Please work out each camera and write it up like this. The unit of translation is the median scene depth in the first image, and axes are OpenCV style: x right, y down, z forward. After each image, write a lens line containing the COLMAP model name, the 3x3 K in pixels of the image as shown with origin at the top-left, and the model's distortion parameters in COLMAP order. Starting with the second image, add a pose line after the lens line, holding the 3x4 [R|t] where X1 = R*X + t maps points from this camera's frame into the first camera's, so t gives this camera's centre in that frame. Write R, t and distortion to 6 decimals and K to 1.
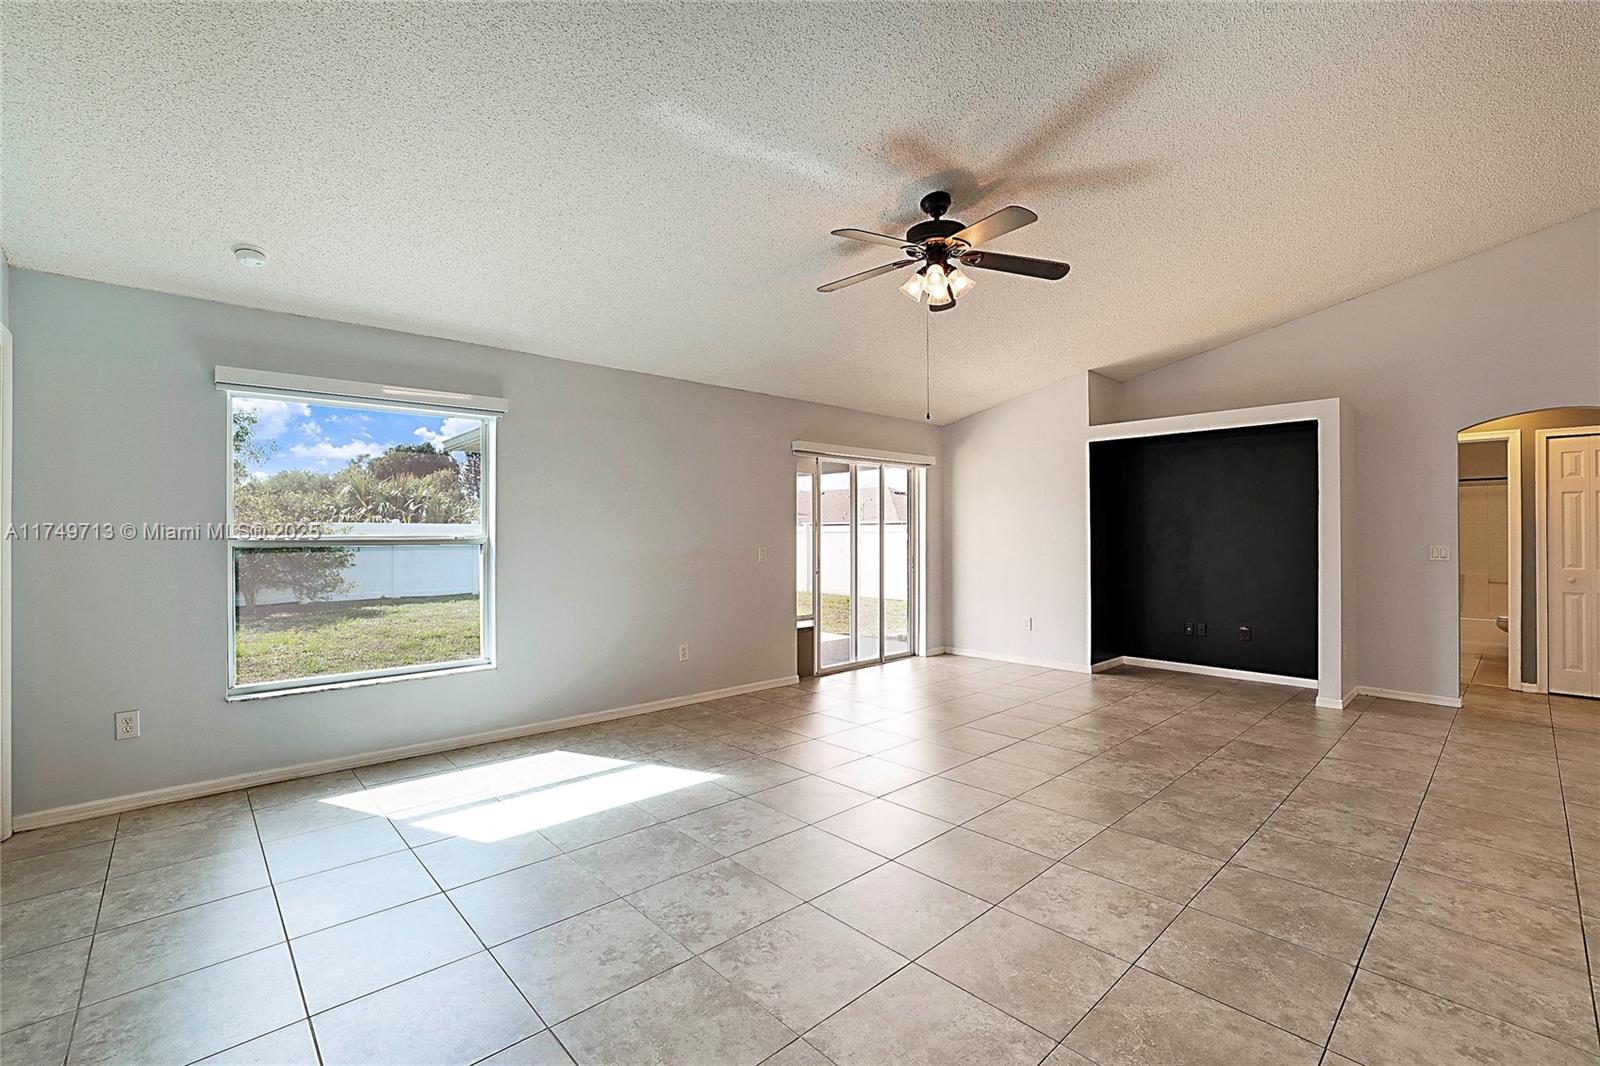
lens RADIAL K [[692.9, 0, 793.2], [0, 692.9, 533.5], [0, 0, 1]] dist [-0.026081, 0.010196]
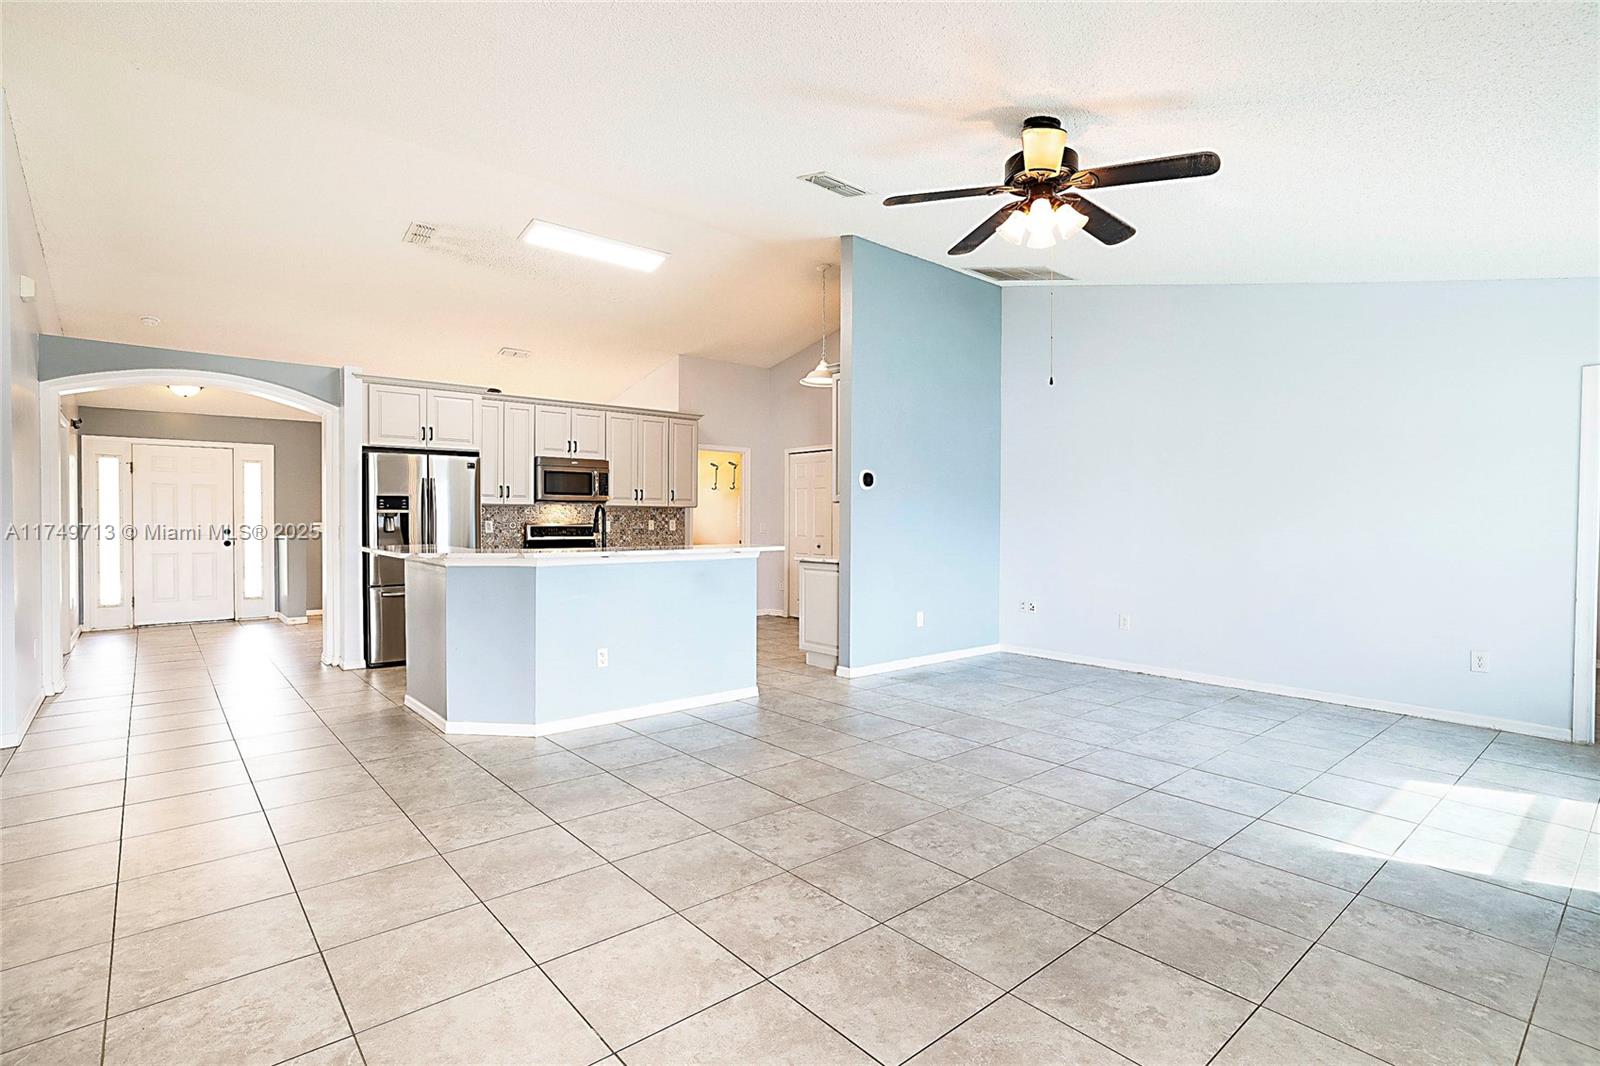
lens RADIAL K [[768.4, 0, 790.9], [0, 768.4, 528.5], [0, 0, 1]] dist [-0.034697, 0.021650]
pose [[-0.999071, -0.004761, 0.042831, 0.472735], [-0.004137, 0.999884, 0.014632, 0.003924], [-0.042896, 0.014442, -0.998975, 1.952037]]
